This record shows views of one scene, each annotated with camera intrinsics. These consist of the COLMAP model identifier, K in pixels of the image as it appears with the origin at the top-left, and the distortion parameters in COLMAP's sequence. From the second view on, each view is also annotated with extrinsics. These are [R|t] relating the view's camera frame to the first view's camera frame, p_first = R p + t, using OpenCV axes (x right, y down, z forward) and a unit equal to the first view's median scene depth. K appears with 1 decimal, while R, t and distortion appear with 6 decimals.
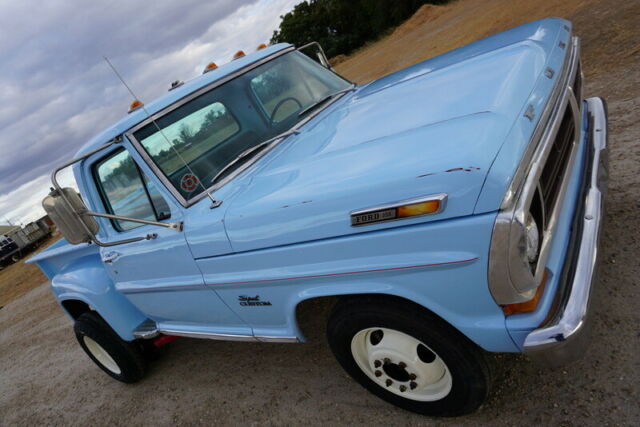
lens RADIAL K [[428.3, 0, 322.6], [0, 428.3, 211.4], [0, 0, 1]] dist [-0.036928, 0.002491]
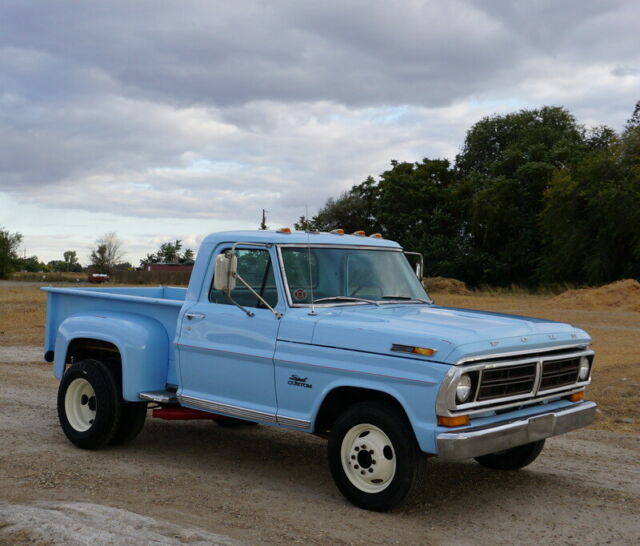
lens RADIAL K [[937.8, 0, 333.1], [0, 937.8, 214.0], [0, 0, 1]] dist [-0.040926, 0.055610]
pose [[0.863004, 0.492408, -0.112954, 0.015871], [-0.499464, 0.798025, -0.337182, 0.741770], [-0.075891, 0.347406, 0.934639, -2.123285]]
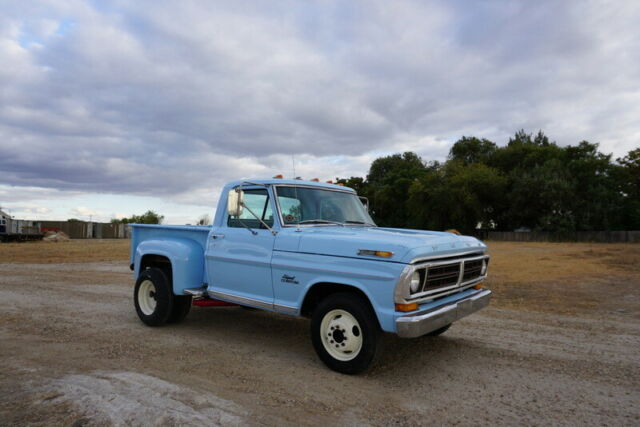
lens RADIAL K [[428.3, 0, 322.6], [0, 428.3, 211.4], [0, 0, 1]] dist [-0.036928, 0.002491]
pose [[0.872050, 0.483057, -0.078645, -0.020890], [-0.479021, 0.809491, -0.339505, 0.536575], [-0.100338, 0.333738, 0.937311, -0.986839]]
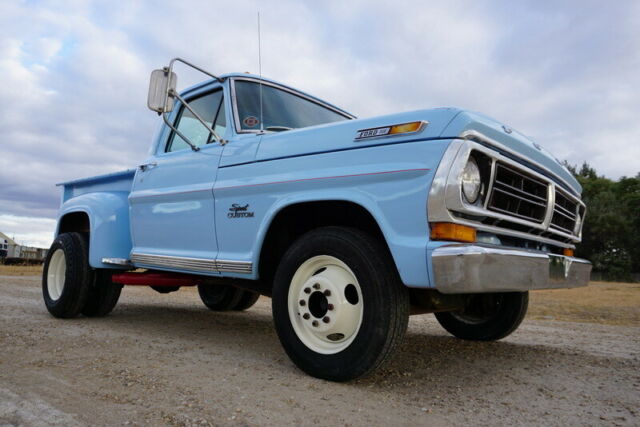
lens RADIAL K [[457.3, 0, 320.0], [0, 457.3, 213.5], [0, 0, 1]] dist [-0.031365, 0.002586]
pose [[0.855391, 0.489289, -0.170008, 0.222117], [-0.515531, 0.772284, -0.371220, 0.532981], [-0.050339, 0.405183, 0.912849, -0.130596]]
